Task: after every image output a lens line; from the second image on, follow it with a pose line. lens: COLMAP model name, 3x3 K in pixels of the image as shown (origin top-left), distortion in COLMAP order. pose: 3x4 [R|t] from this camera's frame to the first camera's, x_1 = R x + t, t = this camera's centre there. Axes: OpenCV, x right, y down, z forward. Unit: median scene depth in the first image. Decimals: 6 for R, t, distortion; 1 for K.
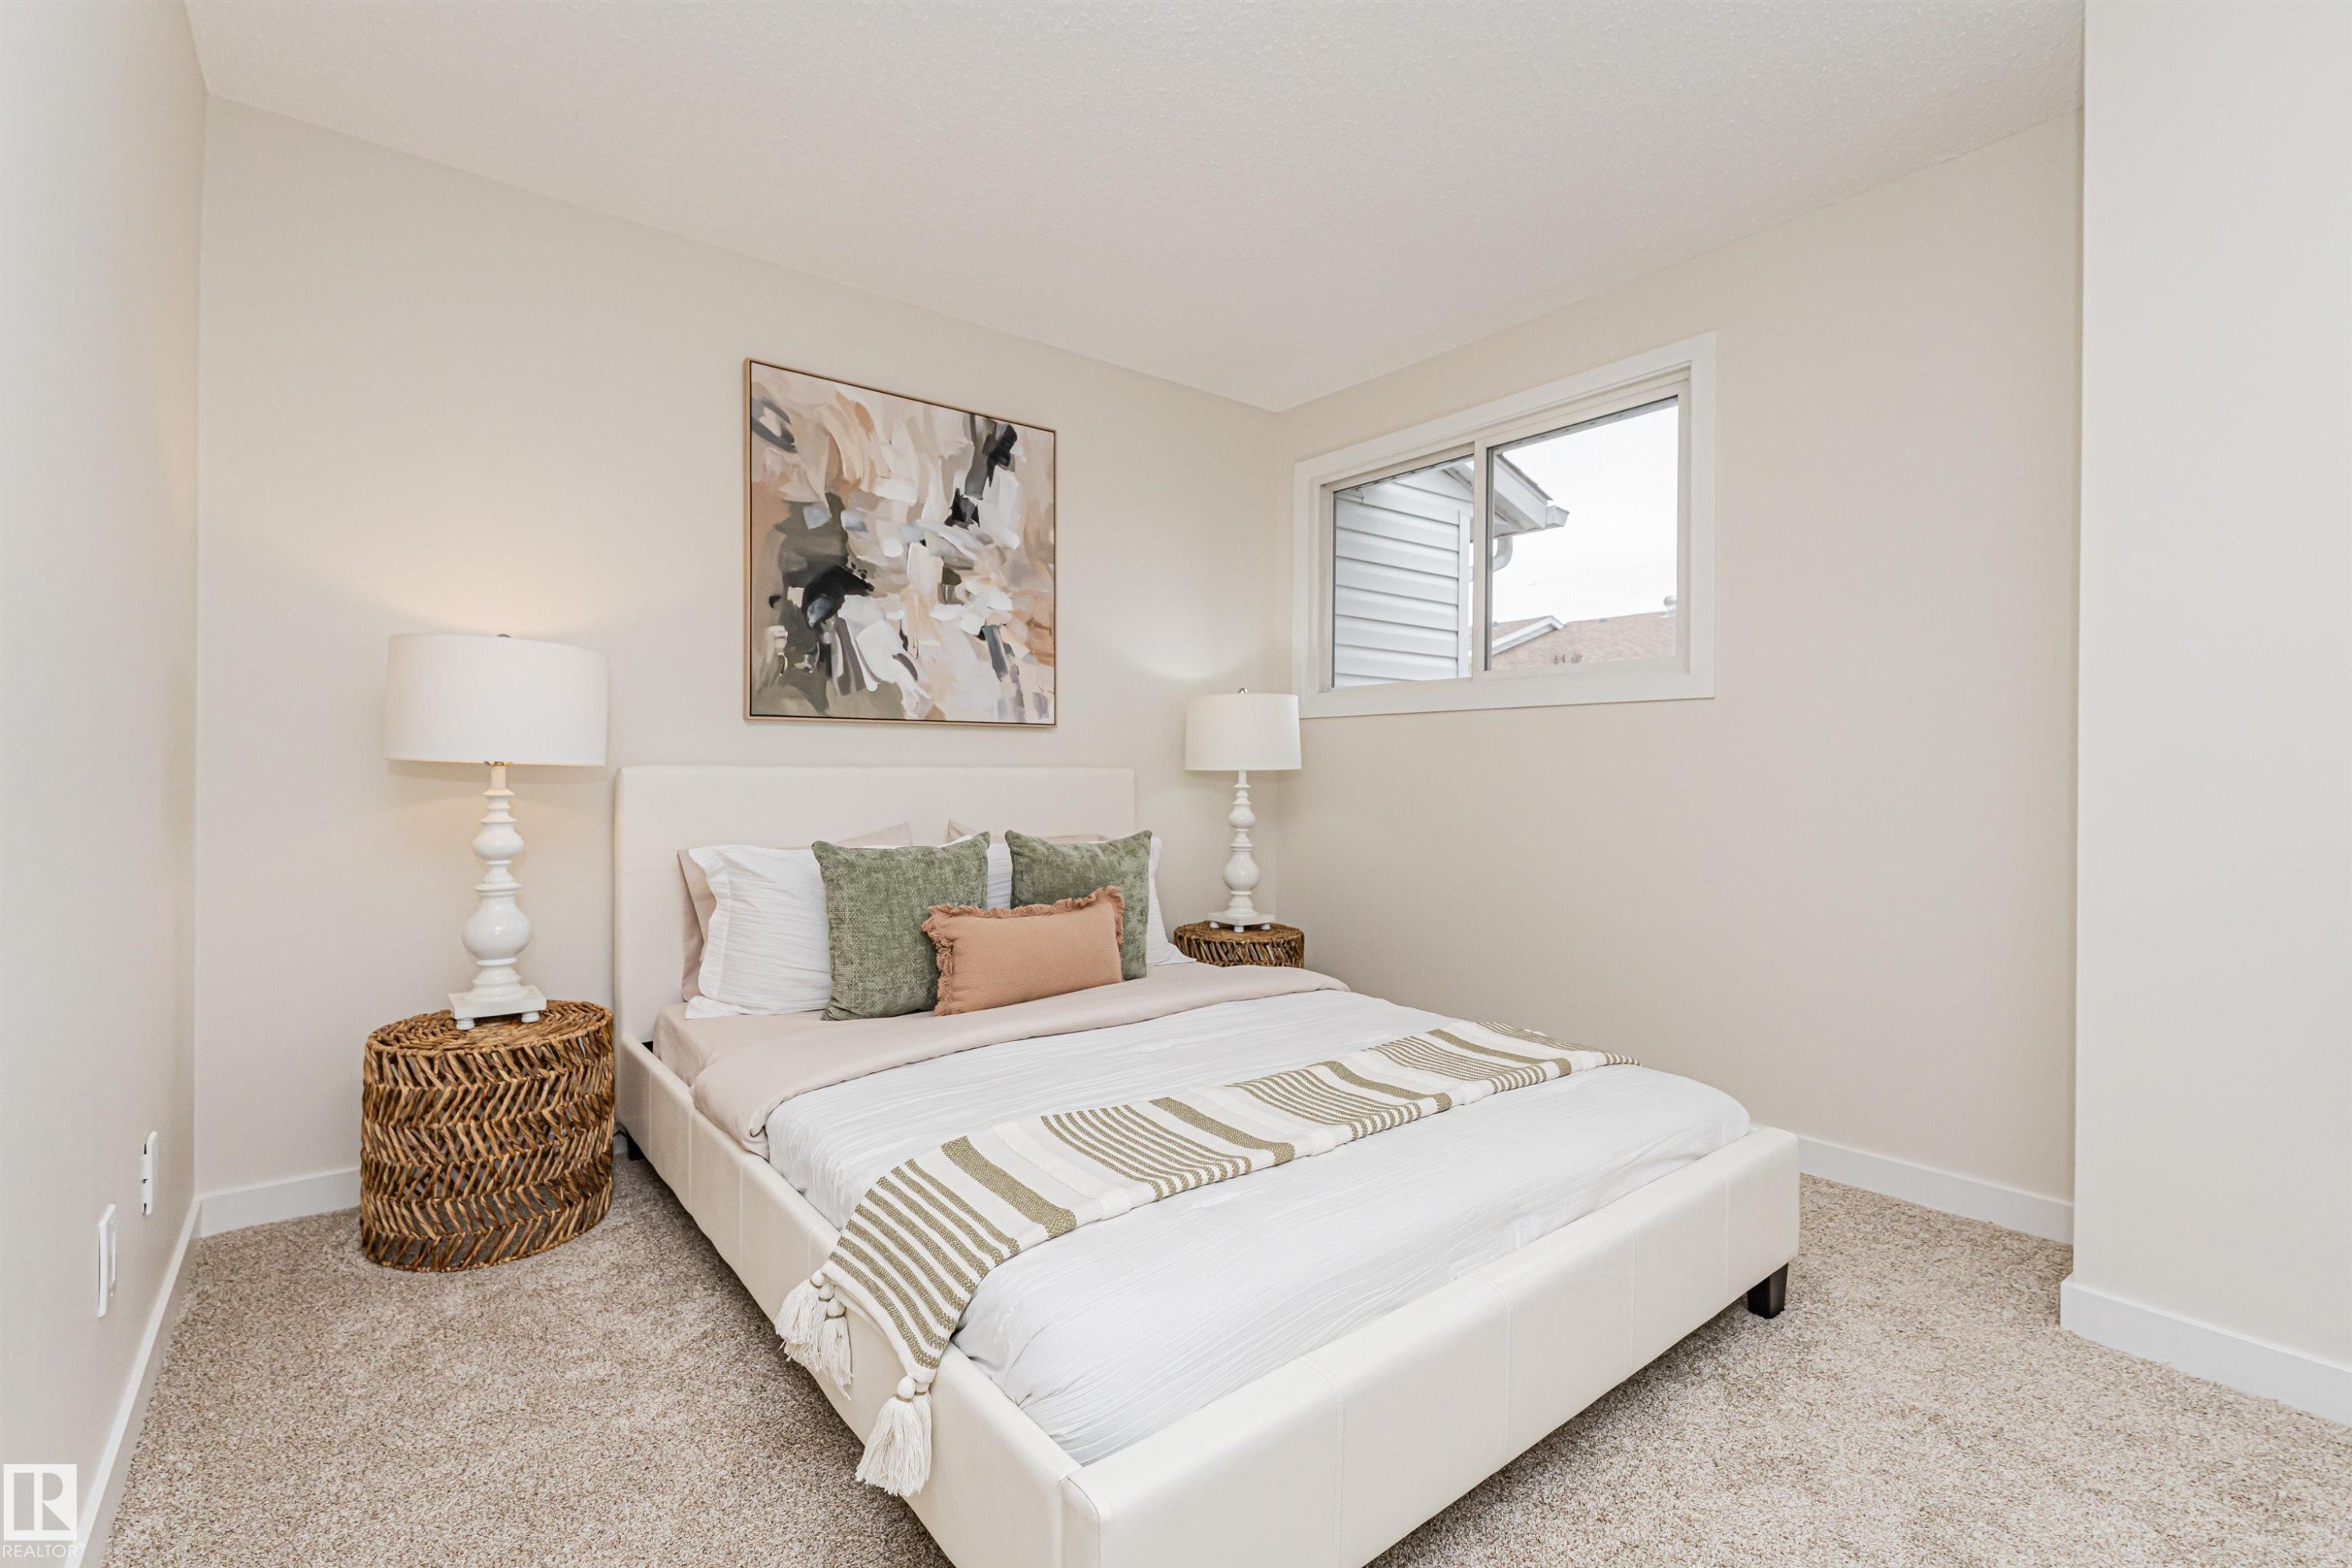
lens RADIAL K [[932.1, 0, 1168.0], [0, 932.1, 787.7], [0, 0, 1]] dist [-0.000027, -0.000129]
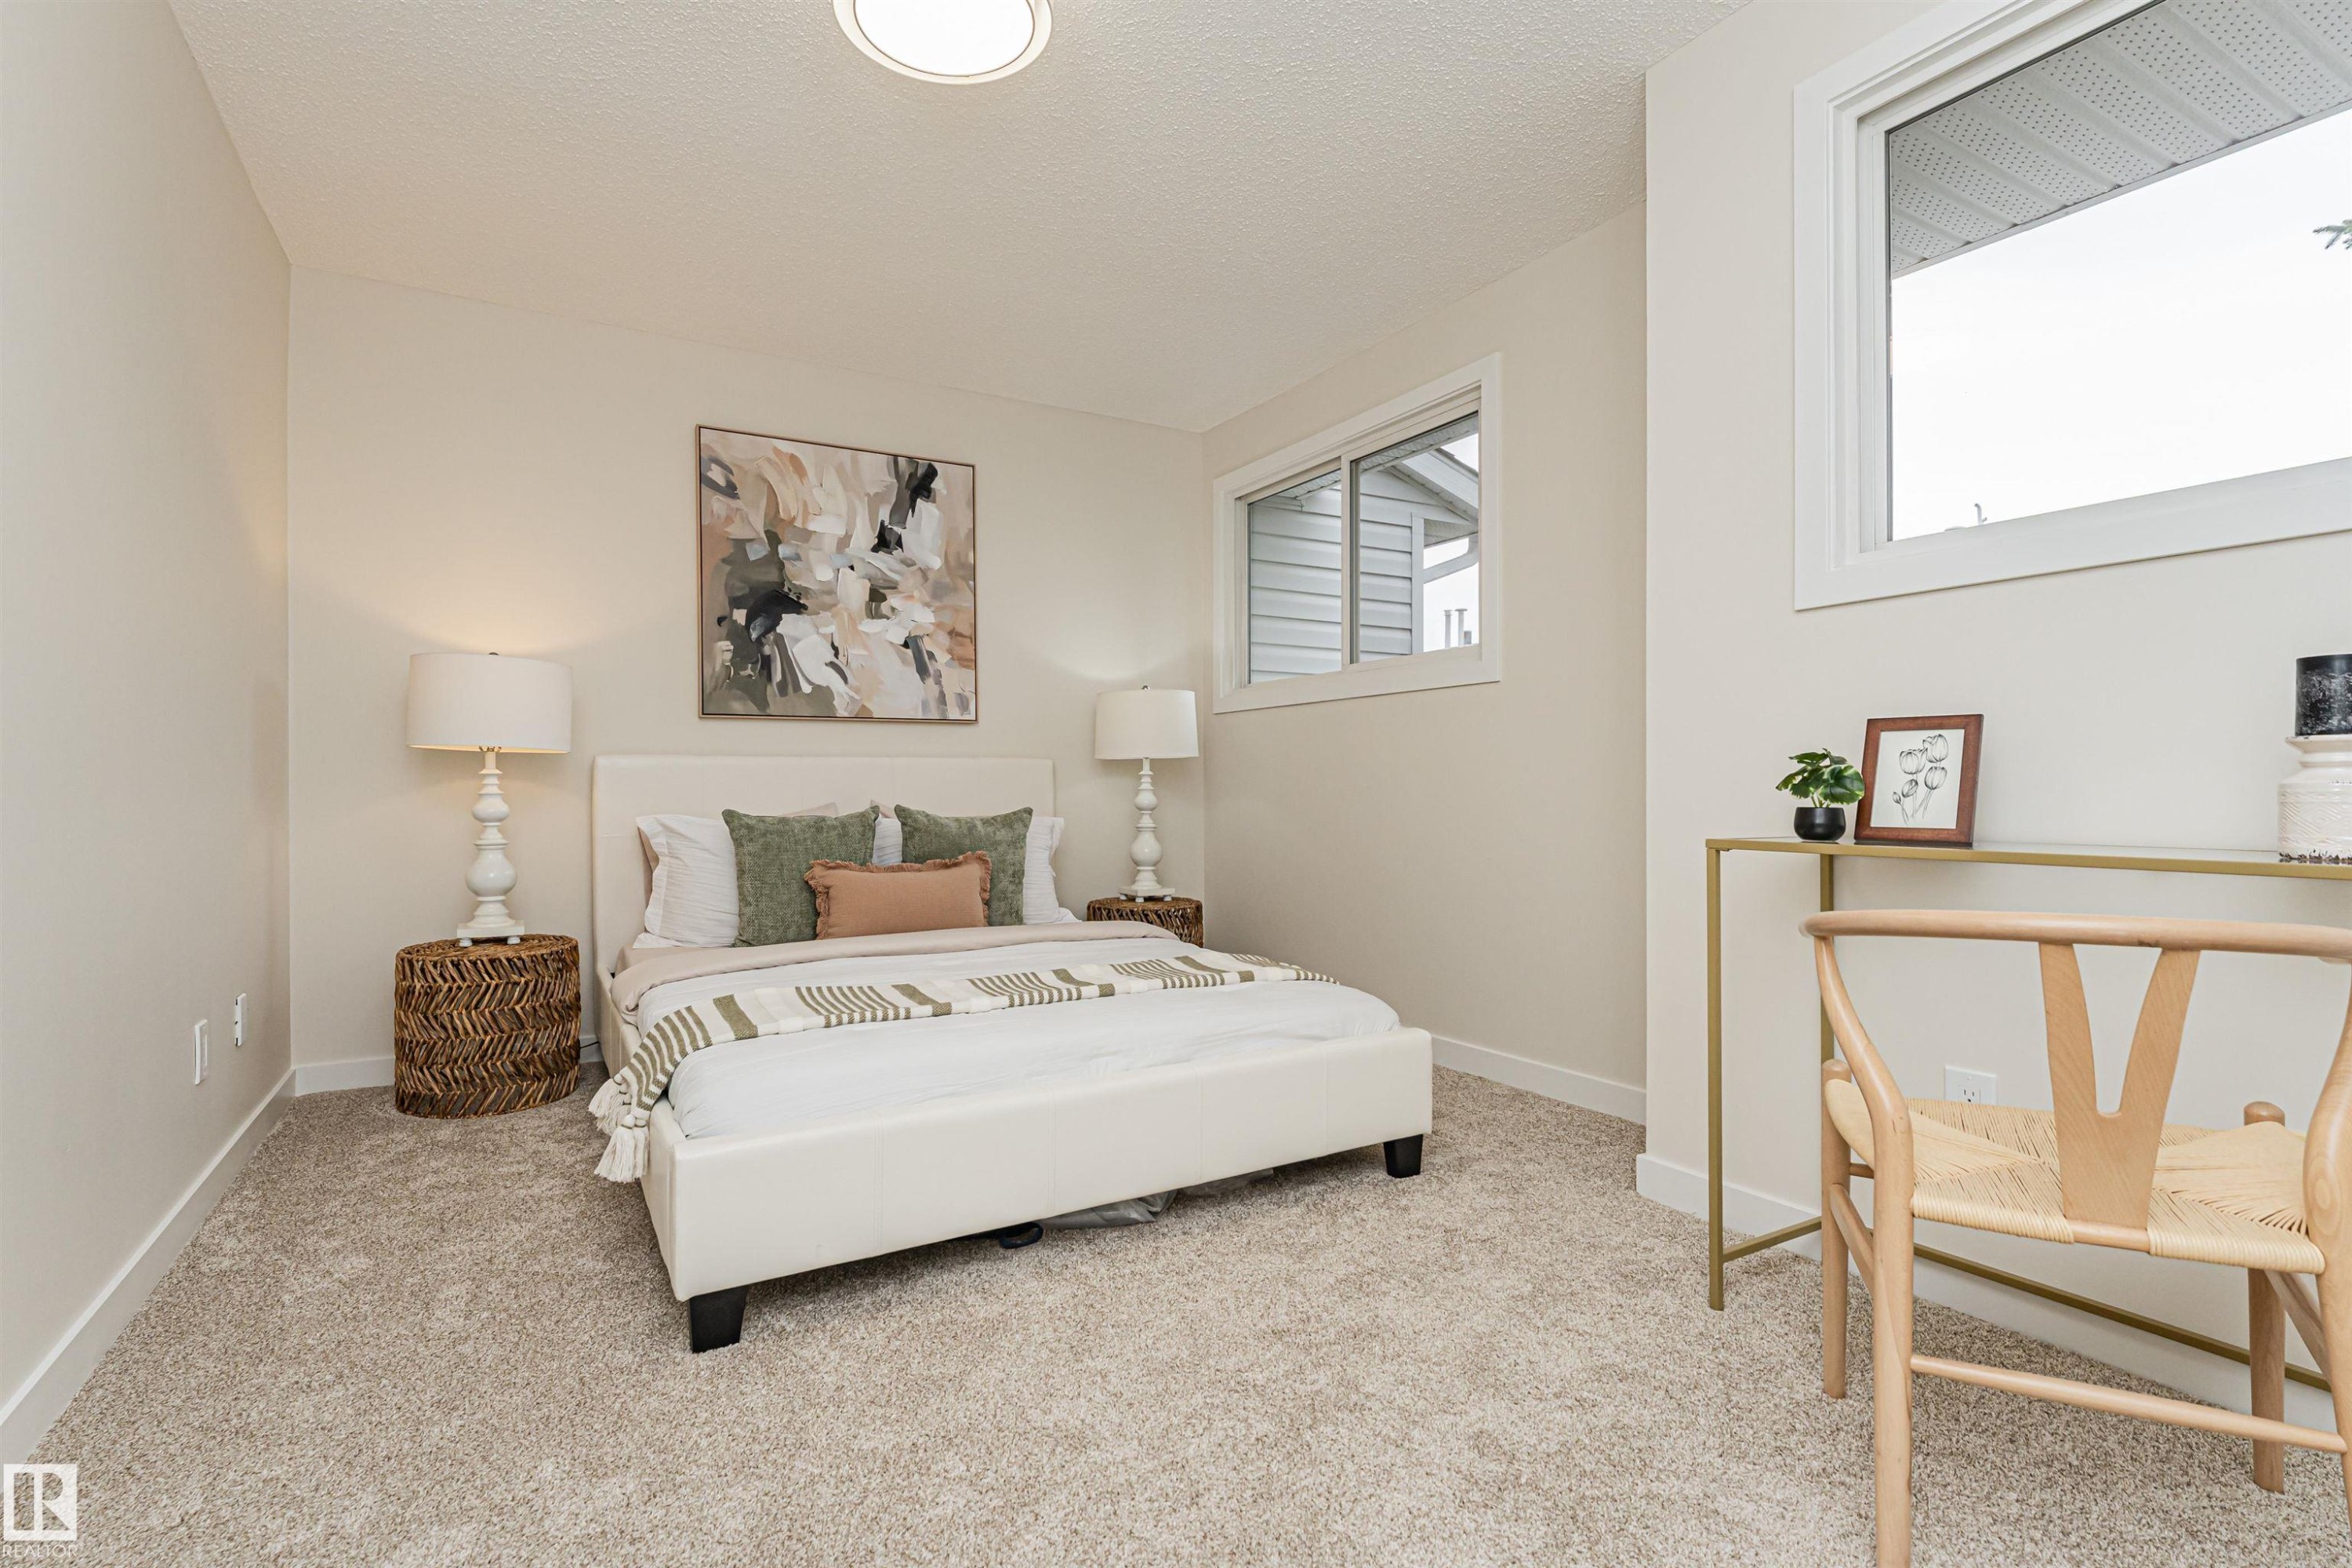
lens RADIAL K [[978.4, 0, 1178.3], [0, 978.4, 807.3], [0, 0, 1]] dist [-0.000071, -0.000057]
pose [[0.992213, -0.006888, -0.124358, 0.334444], [0.007379, 0.999967, 0.003487, 0.045386], [0.124330, -0.004378, 0.992231, -0.205611]]
